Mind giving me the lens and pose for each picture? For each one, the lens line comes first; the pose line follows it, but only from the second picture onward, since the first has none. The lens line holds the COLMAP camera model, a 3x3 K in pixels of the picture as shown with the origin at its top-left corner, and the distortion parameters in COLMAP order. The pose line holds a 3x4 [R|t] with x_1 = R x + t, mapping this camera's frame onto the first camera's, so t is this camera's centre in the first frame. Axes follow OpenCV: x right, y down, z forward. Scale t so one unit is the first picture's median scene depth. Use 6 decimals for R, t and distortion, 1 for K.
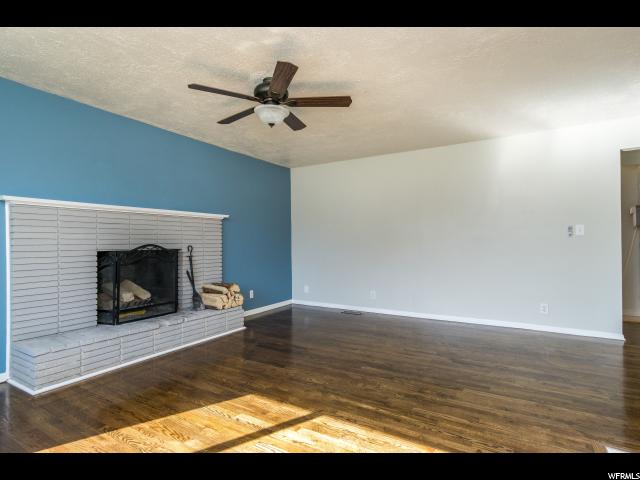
lens RADIAL K [[338.9, 0, 320.2], [0, 338.9, 240.7], [0, 0, 1]] dist [0.000742, 0.000031]
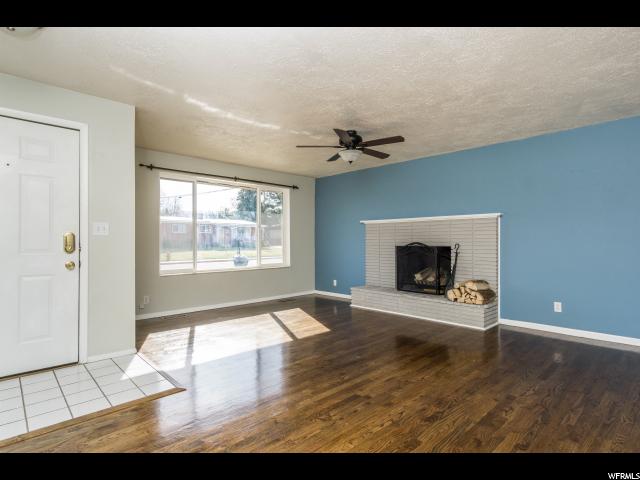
lens RADIAL K [[341.6, 0, 320.3], [0, 341.6, 239.5], [0, 0, 1]] dist [-0.000352, -0.000126]
pose [[-0.277233, 0.005698, -0.960786, 0.965393], [0.008713, 0.999956, 0.003416, -0.009380], [0.960763, -0.007425, -0.277271, 0.939173]]
